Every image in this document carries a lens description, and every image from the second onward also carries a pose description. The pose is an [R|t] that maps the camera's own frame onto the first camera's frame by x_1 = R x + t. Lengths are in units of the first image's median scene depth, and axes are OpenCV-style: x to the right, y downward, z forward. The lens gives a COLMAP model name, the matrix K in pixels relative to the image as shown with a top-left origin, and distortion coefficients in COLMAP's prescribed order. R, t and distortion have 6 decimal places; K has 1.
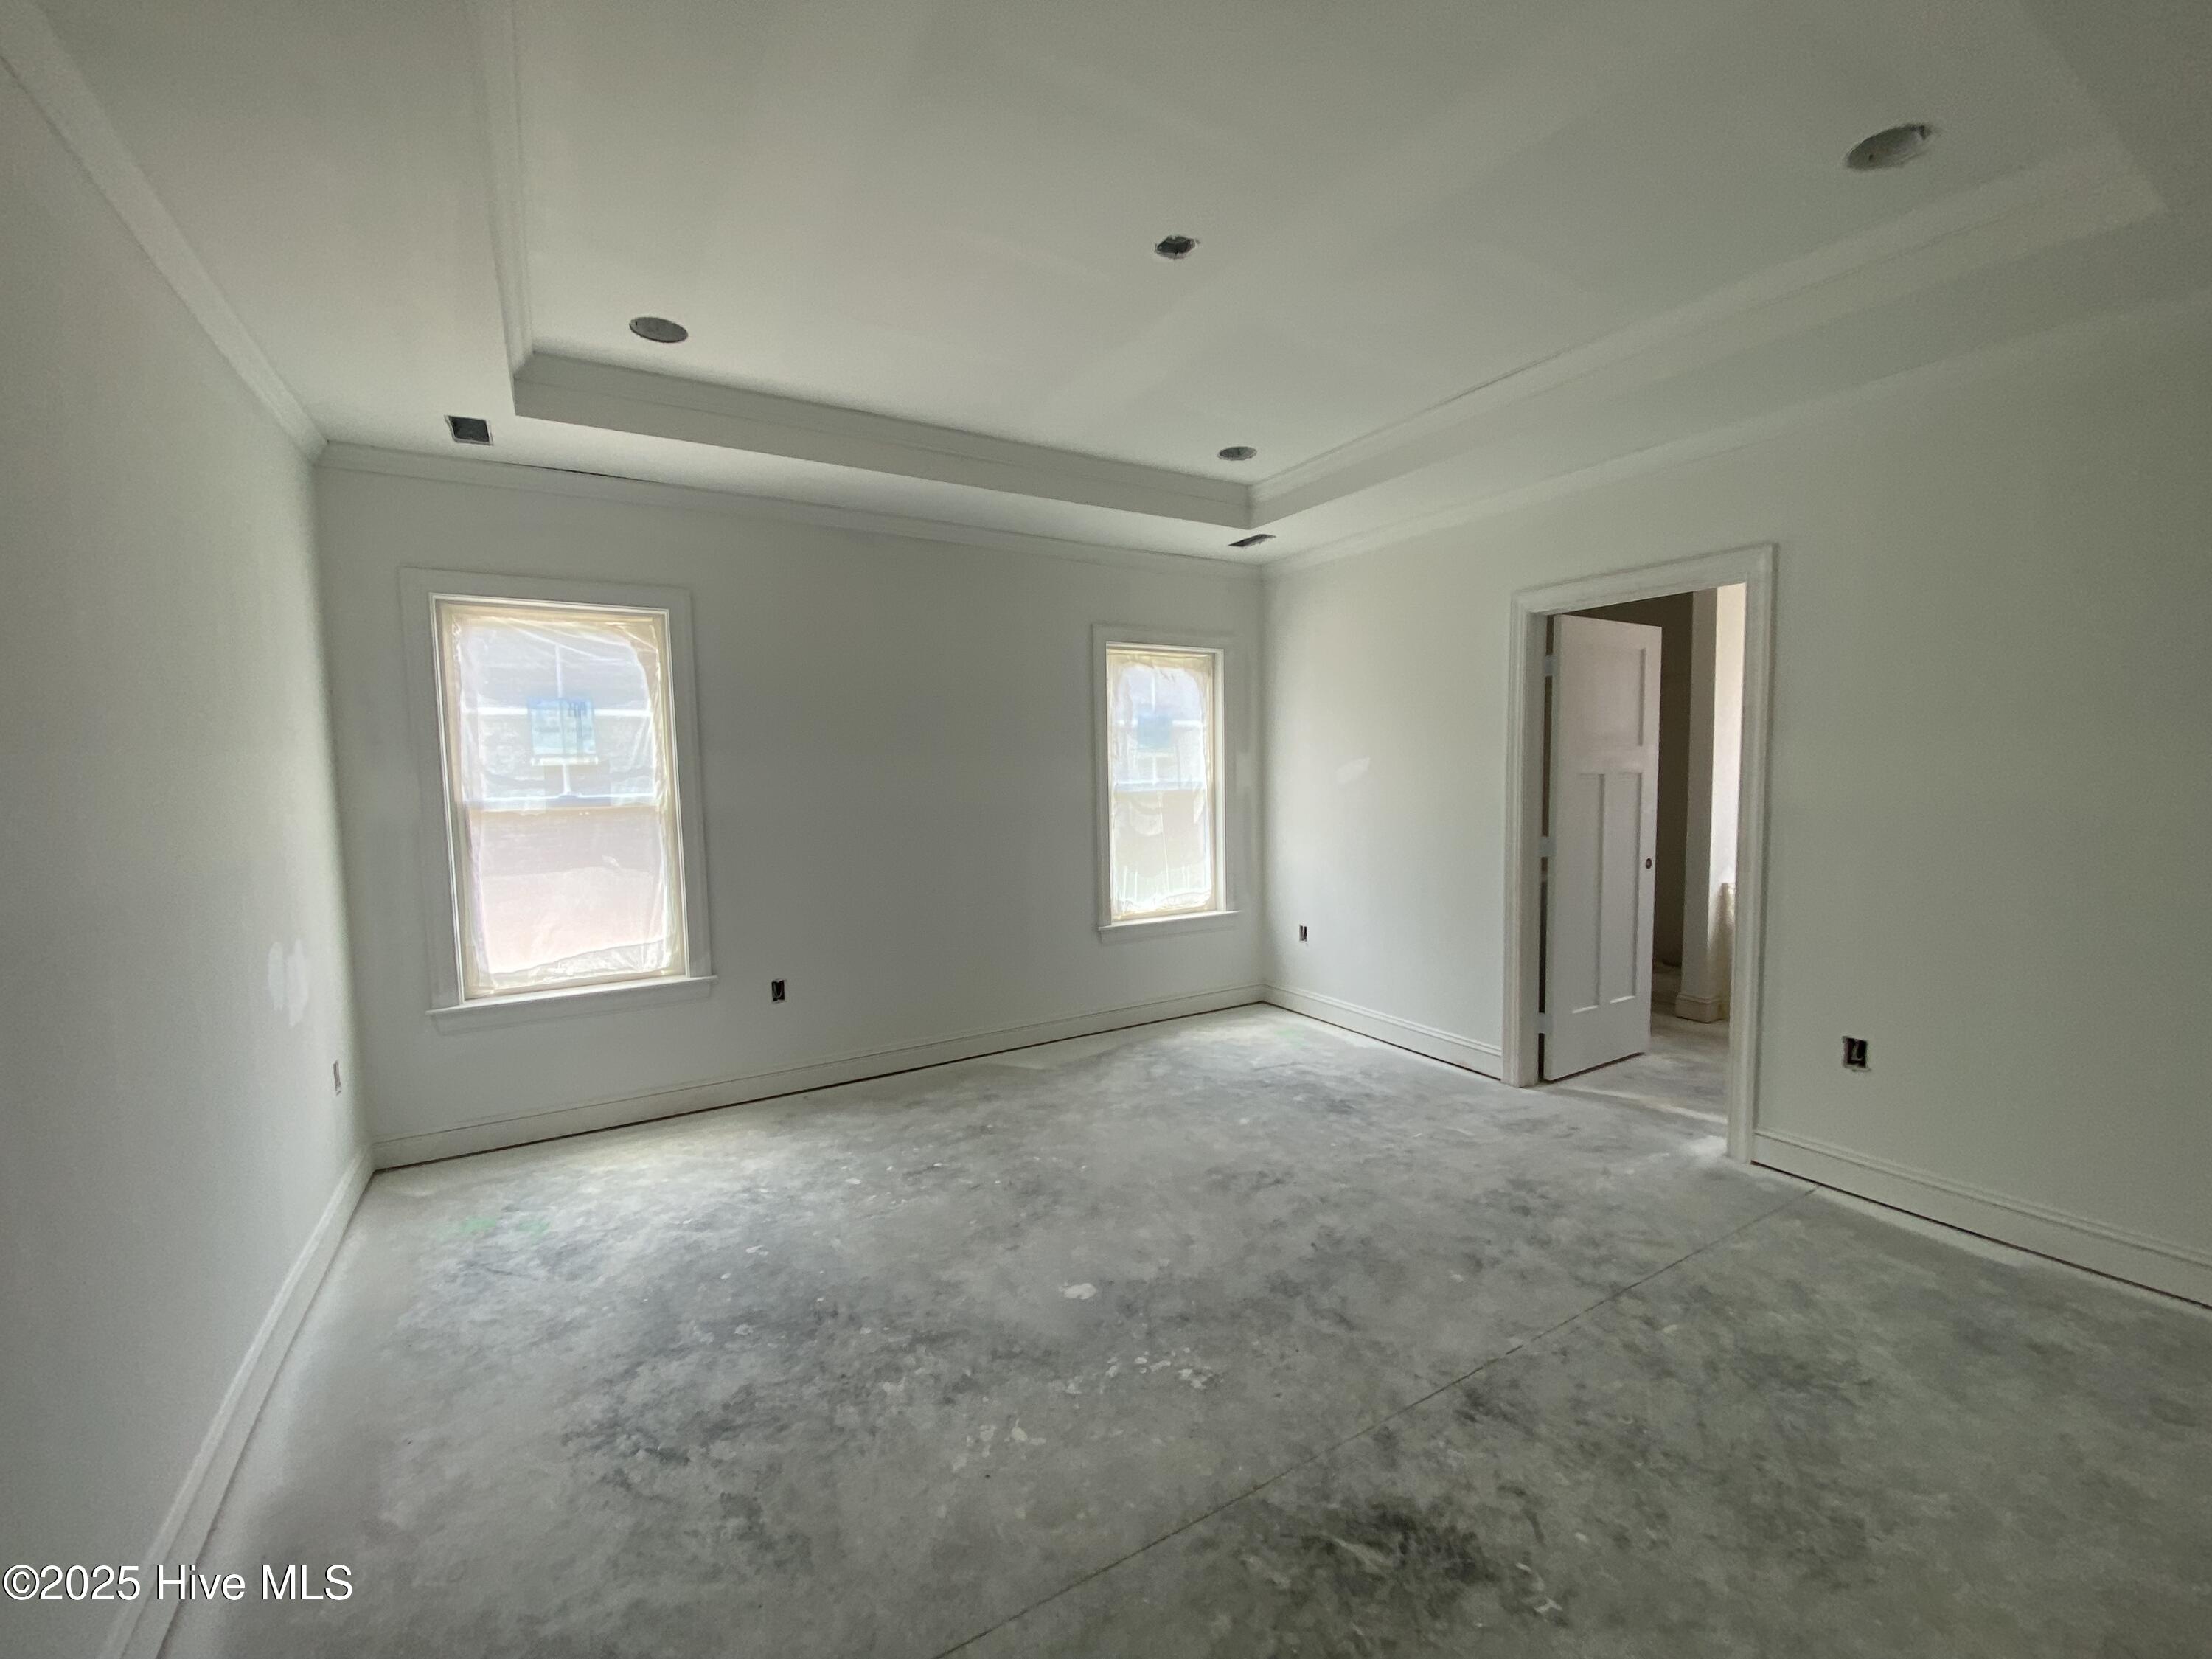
lens RADIAL K [[906.8, 0, 1100.0], [0, 906.8, 837.2], [0, 0, 1]] dist [0.018809, -0.017126]
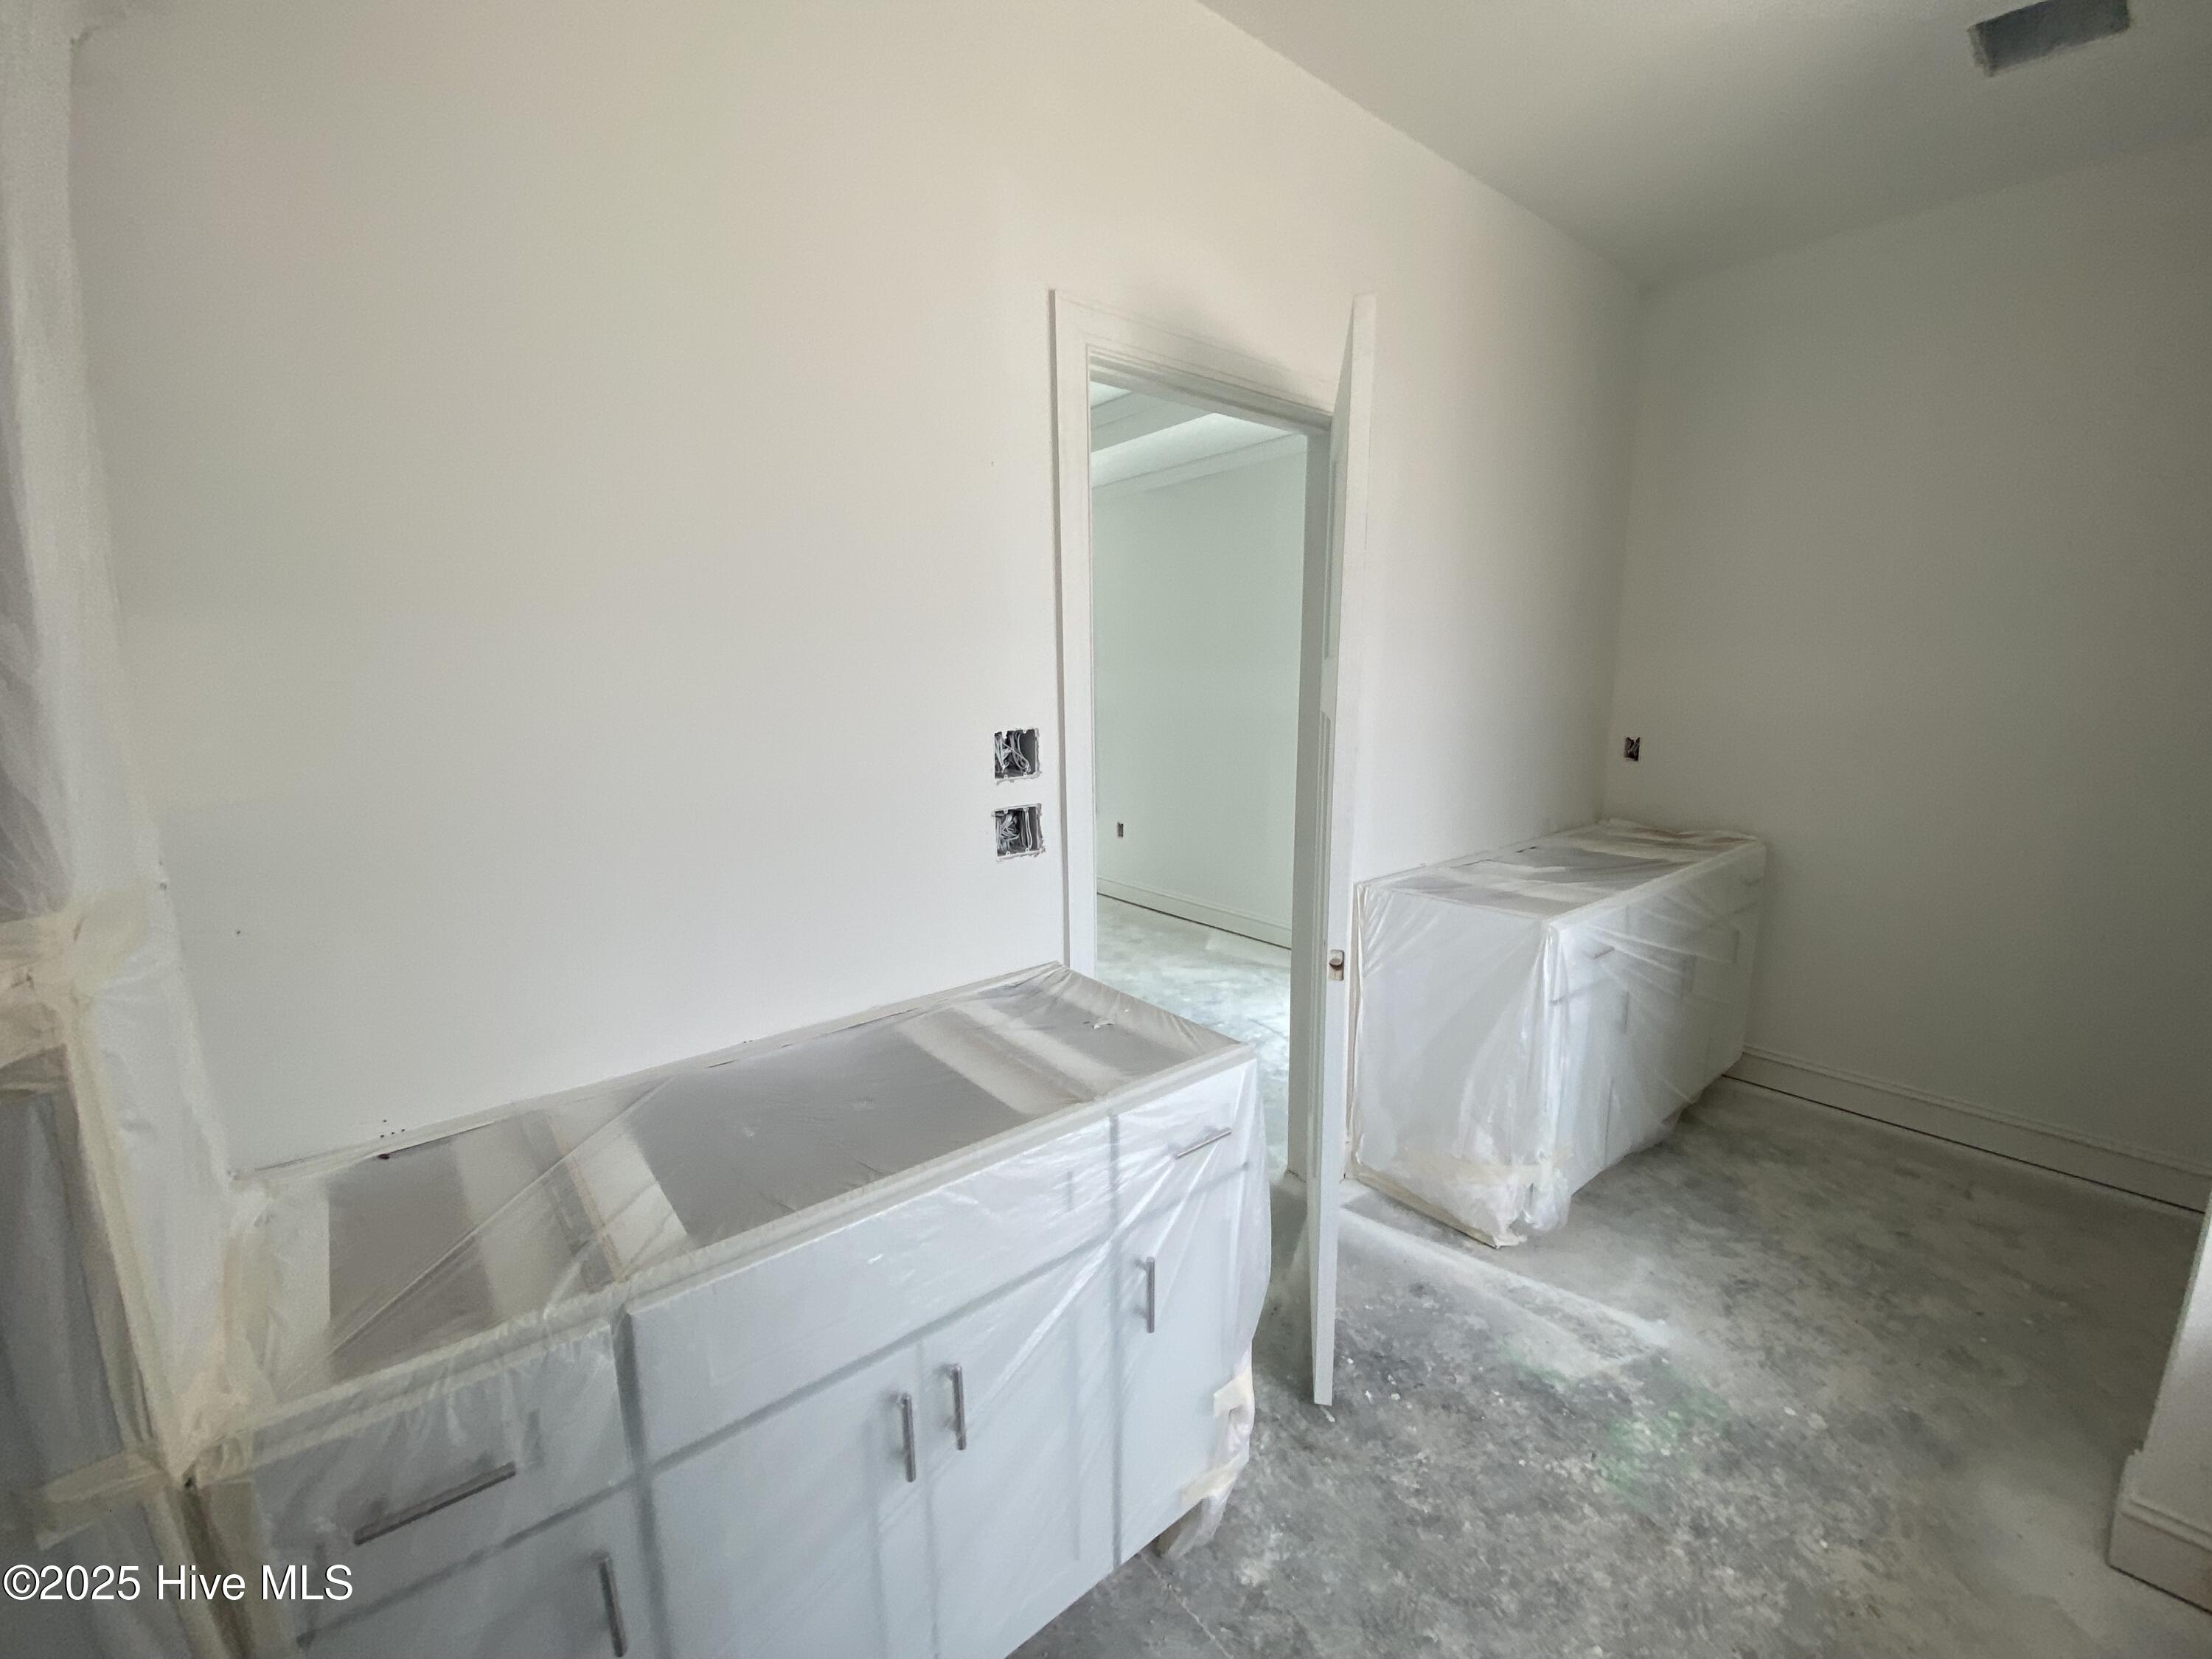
lens RADIAL K [[906.8, 0, 1100.0], [0, 906.8, 837.2], [0, 0, 1]] dist [0.018809, -0.017126]
pose [[0.142399, 0.191985, -0.971012, 1.014960], [-0.074279, 0.980316, 0.182931, -0.077961], [0.987018, 0.046076, 0.153856, 0.718824]]
